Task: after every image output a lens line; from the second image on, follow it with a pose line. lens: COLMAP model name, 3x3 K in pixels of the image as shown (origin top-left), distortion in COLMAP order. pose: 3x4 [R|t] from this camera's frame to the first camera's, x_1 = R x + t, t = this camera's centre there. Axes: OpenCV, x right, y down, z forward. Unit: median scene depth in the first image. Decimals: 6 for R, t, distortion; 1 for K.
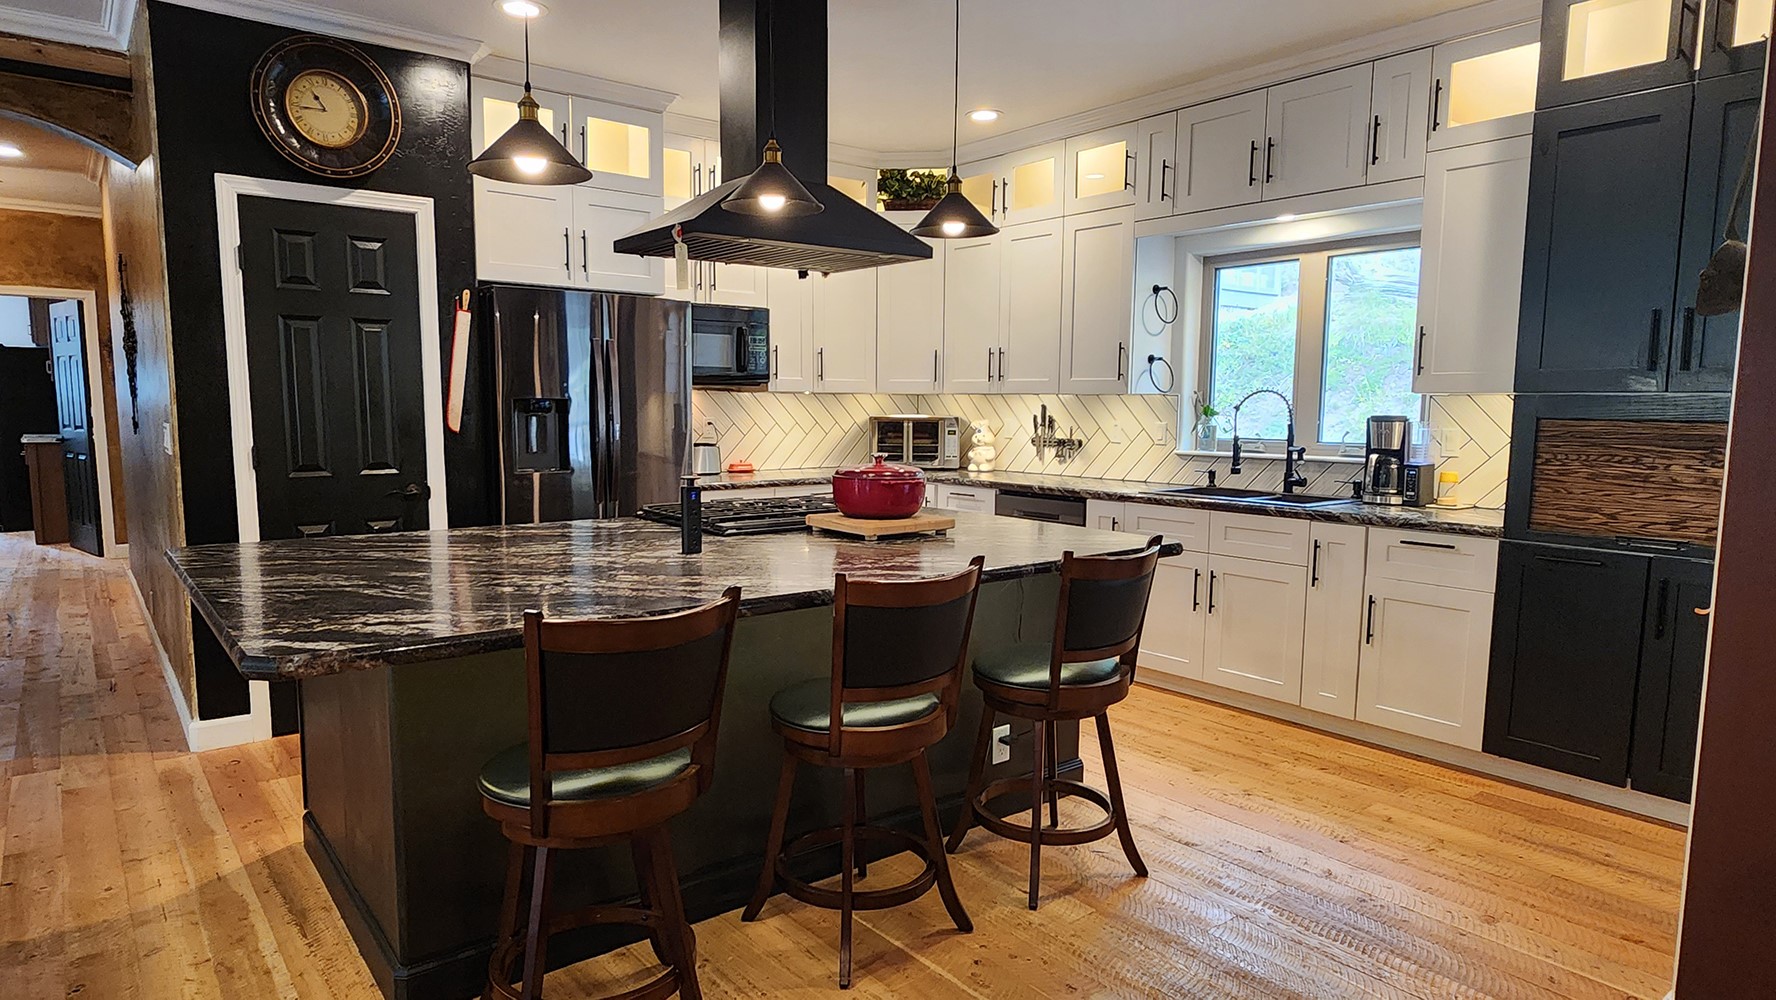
lens RADIAL K [[1053.6, 0, 876.1], [0, 1053.6, 526.3], [0, 0, 1]] dist [0.006103, -0.001006]
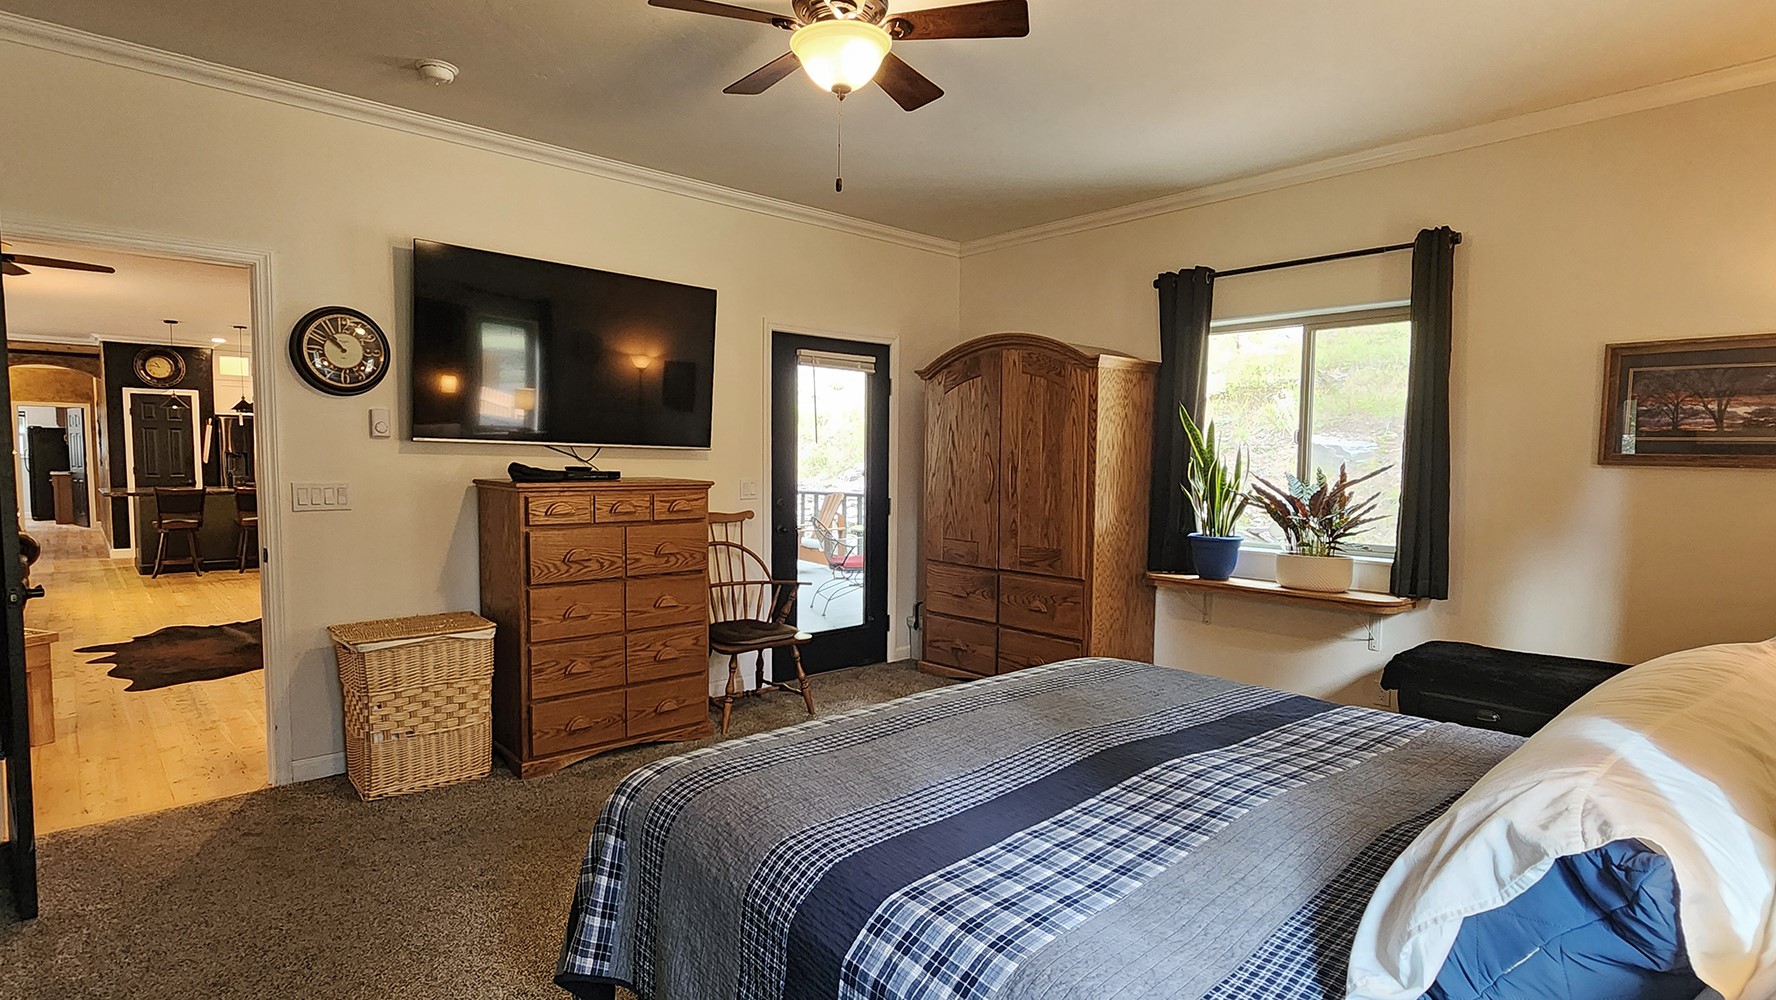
lens RADIAL K [[896.4, 0, 878.0], [0, 896.4, 520.0], [0, 0, 1]] dist [0.000592, 0.000228]
pose [[0.996823, -0.004406, 0.079524, 1.218984], [0.008172, 0.998857, -0.047098, 0.194982], [-0.079226, 0.047598, 0.995720, -1.594262]]
